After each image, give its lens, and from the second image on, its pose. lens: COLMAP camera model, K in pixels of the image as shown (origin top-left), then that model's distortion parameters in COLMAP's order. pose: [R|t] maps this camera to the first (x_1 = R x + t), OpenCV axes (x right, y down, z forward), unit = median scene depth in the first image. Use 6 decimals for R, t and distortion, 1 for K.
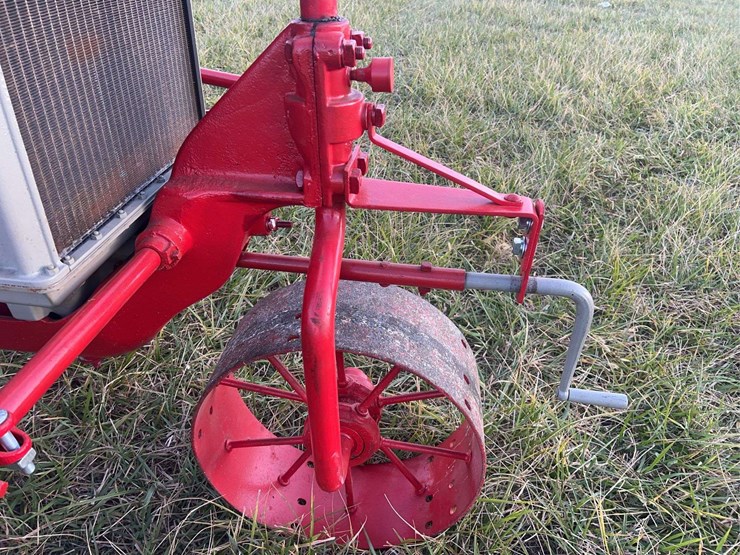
lens RADIAL K [[562.6, 0, 368.0], [0, 562.6, 271.4], [0, 0, 1]] dist [0.050681, -0.056351]
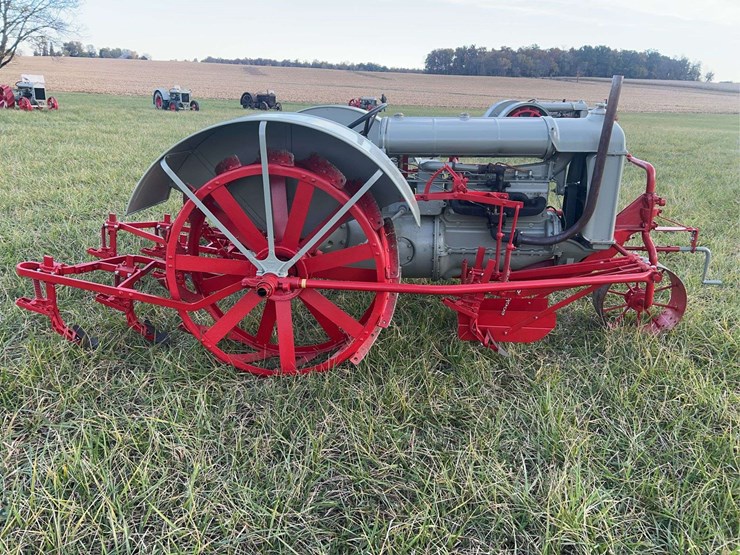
lens RADIAL K [[559.9, 0, 366.0], [0, 559.9, 278.5], [0, 0, 1]] dist [0.050839, -0.053041]
pose [[0.998617, -0.045142, 0.026932, -2.482068], [0.050197, 0.971020, -0.233668, 1.194527], [-0.015604, 0.234697, 0.971943, -3.258988]]
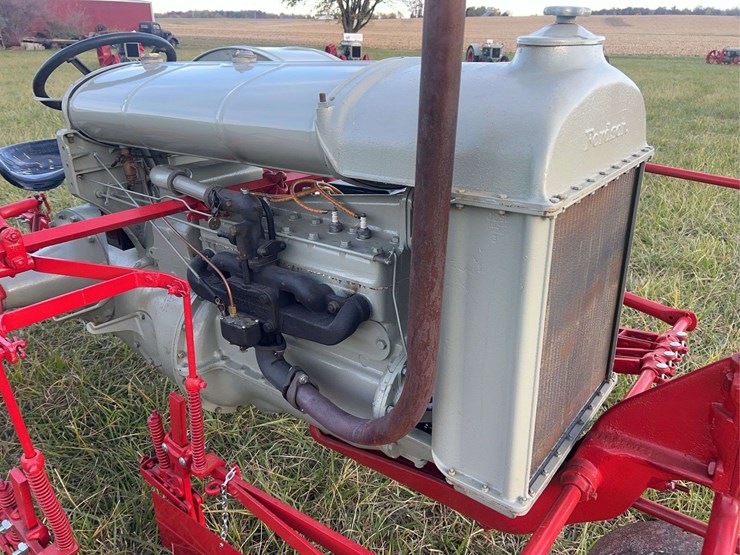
lens RADIAL K [[562.6, 0, 368.0], [0, 562.6, 271.4], [0, 0, 1]] dist [0.050681, -0.056351]
pose [[0.859378, 0.137042, -0.492635, -0.213099], [-0.227883, 0.965098, -0.129057, -0.246757], [0.457754, 0.223172, 0.860613, -0.501514]]
